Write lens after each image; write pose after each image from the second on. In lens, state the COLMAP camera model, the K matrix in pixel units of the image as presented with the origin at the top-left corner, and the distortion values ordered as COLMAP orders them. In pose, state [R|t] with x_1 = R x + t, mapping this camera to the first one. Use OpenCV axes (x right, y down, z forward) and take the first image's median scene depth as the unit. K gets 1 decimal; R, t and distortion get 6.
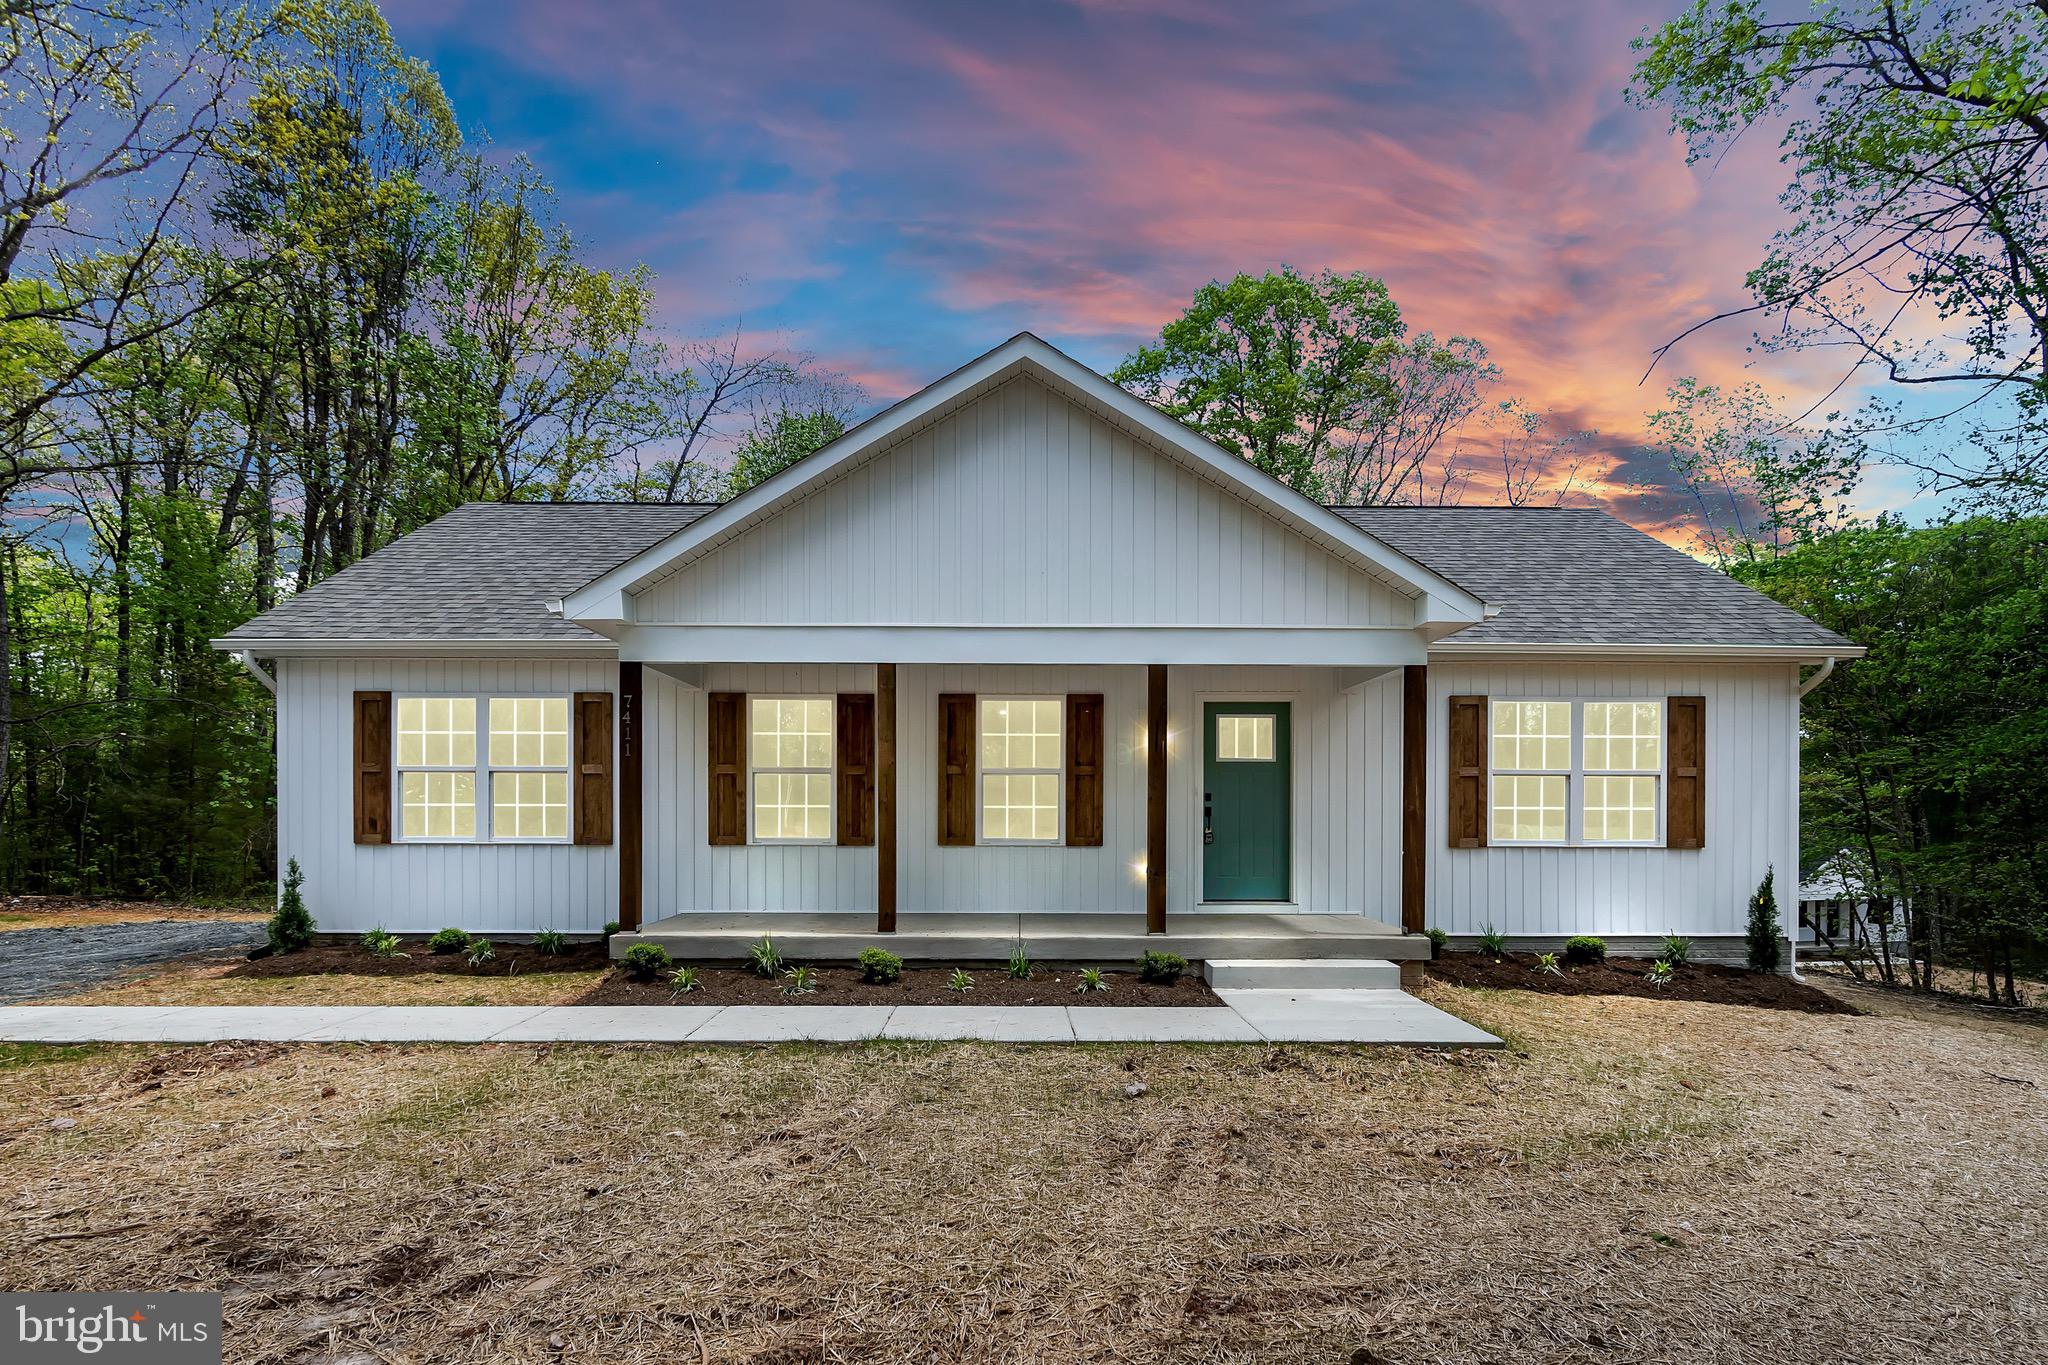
lens RADIAL K [[988.5, 0, 1029.8], [0, 988.5, 813.5], [0, 0, 1]] dist [-0.014116, -0.000242]
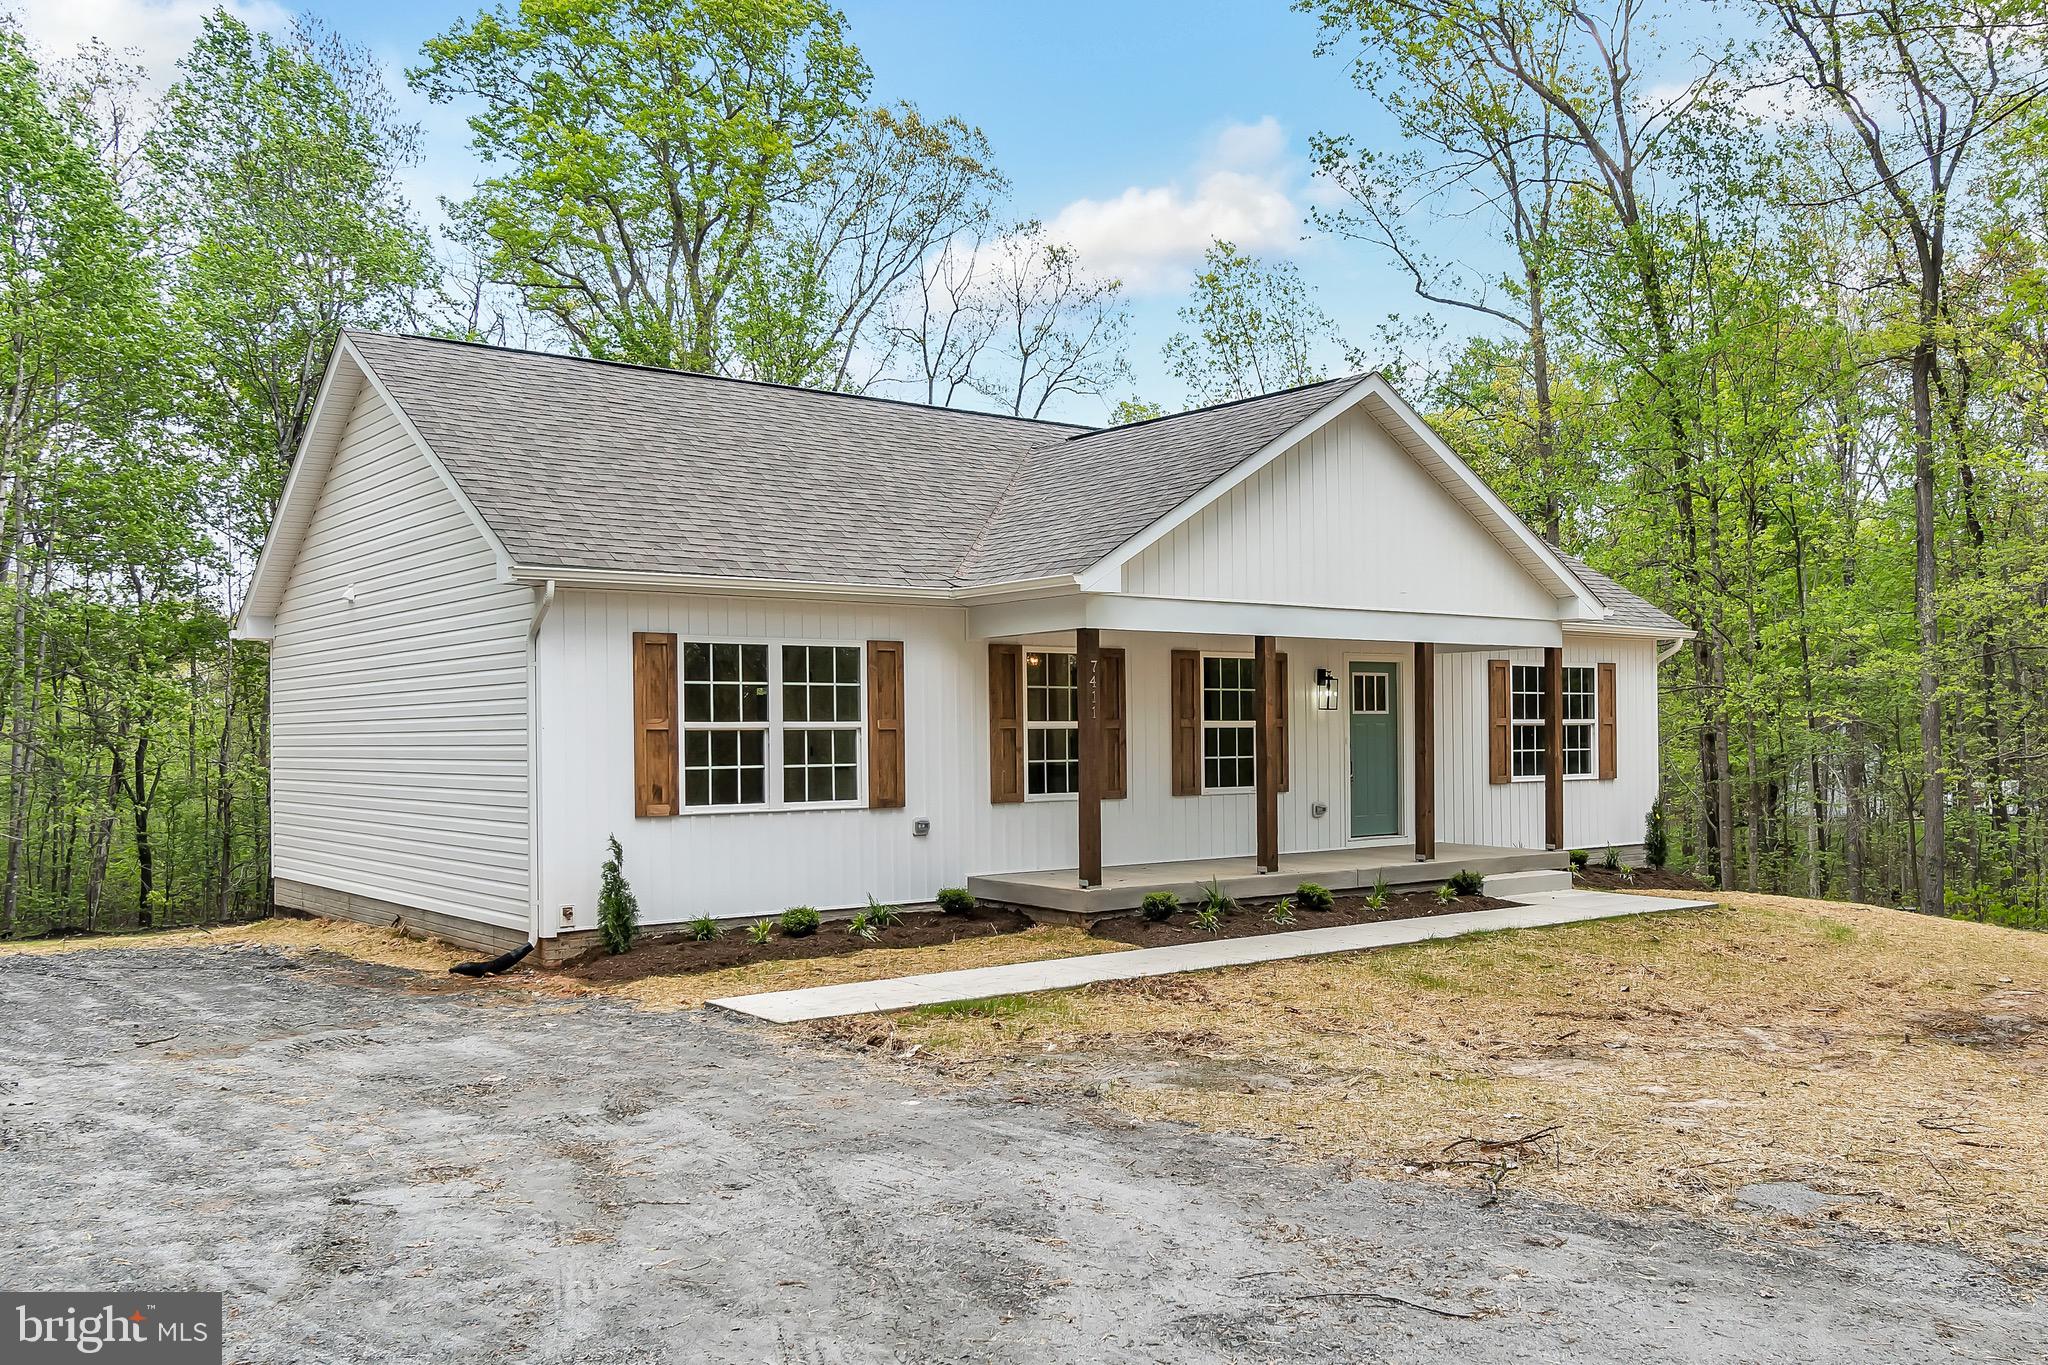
lens RADIAL K [[1675.1, 0, 1027.7], [0, 1675.1, 730.8], [0, 0, 1]] dist [0.015185, 0.005636]
pose [[0.801780, -0.009505, 0.597543, -1.321035], [0.013282, 0.999910, -0.001916, -0.036275], [-0.597471, 0.009473, 0.801834, -0.335655]]
